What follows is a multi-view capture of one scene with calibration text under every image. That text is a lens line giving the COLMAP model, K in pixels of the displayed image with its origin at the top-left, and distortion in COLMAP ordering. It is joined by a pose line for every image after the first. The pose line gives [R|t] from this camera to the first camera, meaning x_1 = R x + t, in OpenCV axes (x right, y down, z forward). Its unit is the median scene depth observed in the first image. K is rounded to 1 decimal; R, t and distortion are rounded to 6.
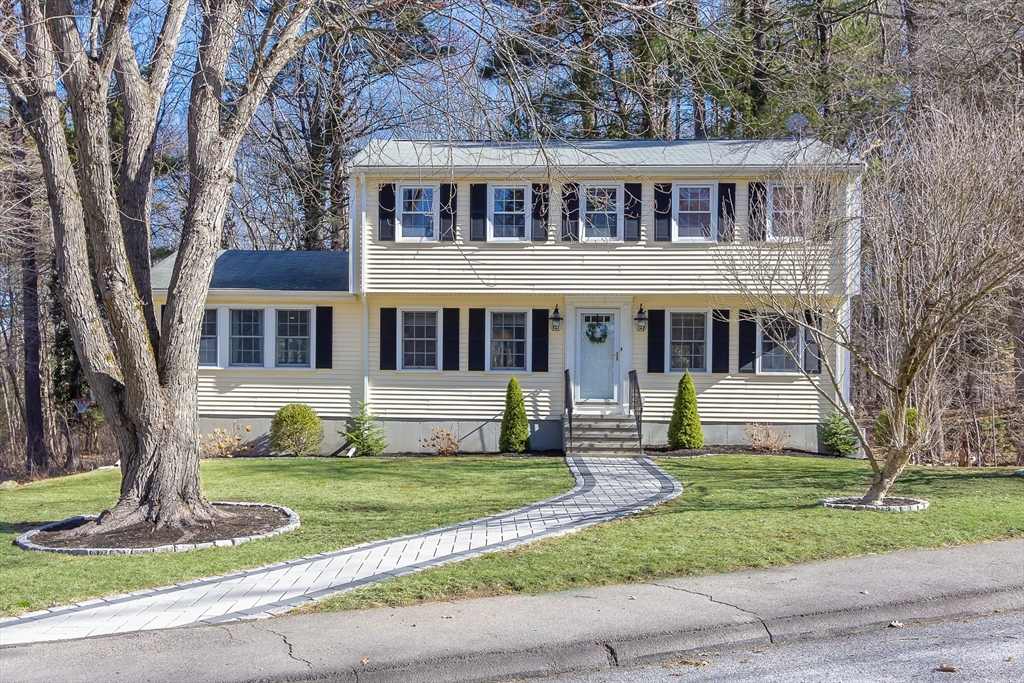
lens RADIAL K [[794.8, 0, 512.0], [0, 794.8, 341.5], [0, 0, 1]] dist [0.003360, 0.000493]
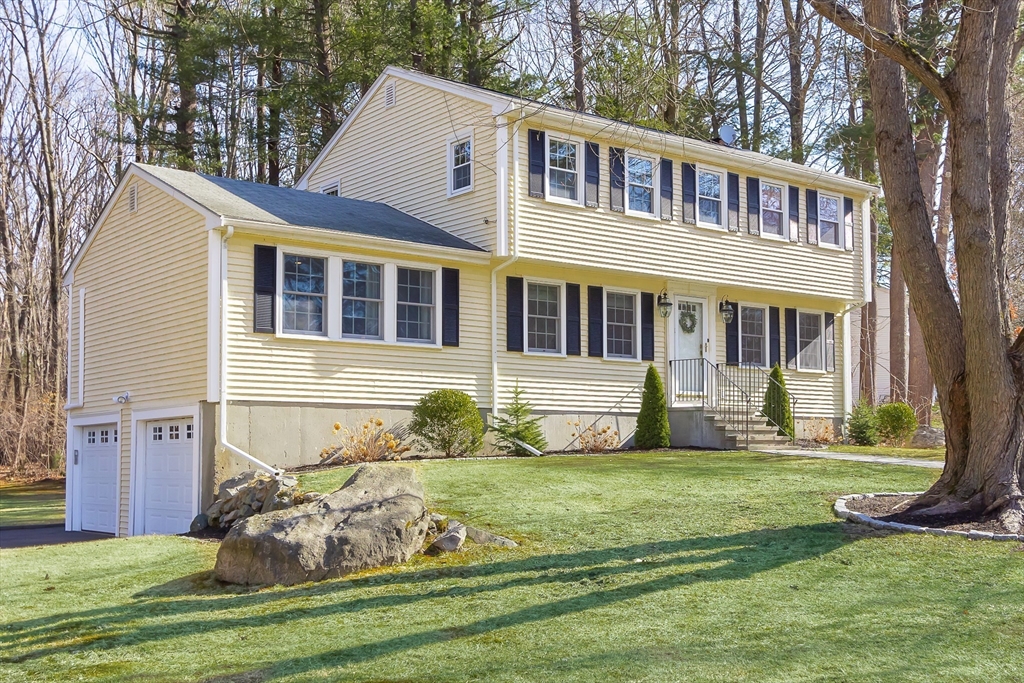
lens RADIAL K [[1204.5, 0, 512.0], [0, 1204.5, 341.5], [0, 0, 1]] dist [0.004999, -0.000327]
pose [[0.748736, 0.044447, 0.661377, -0.987053], [-0.083803, 0.996091, 0.027932, -0.009996], [-0.657550, -0.076339, 0.749533, 0.060031]]
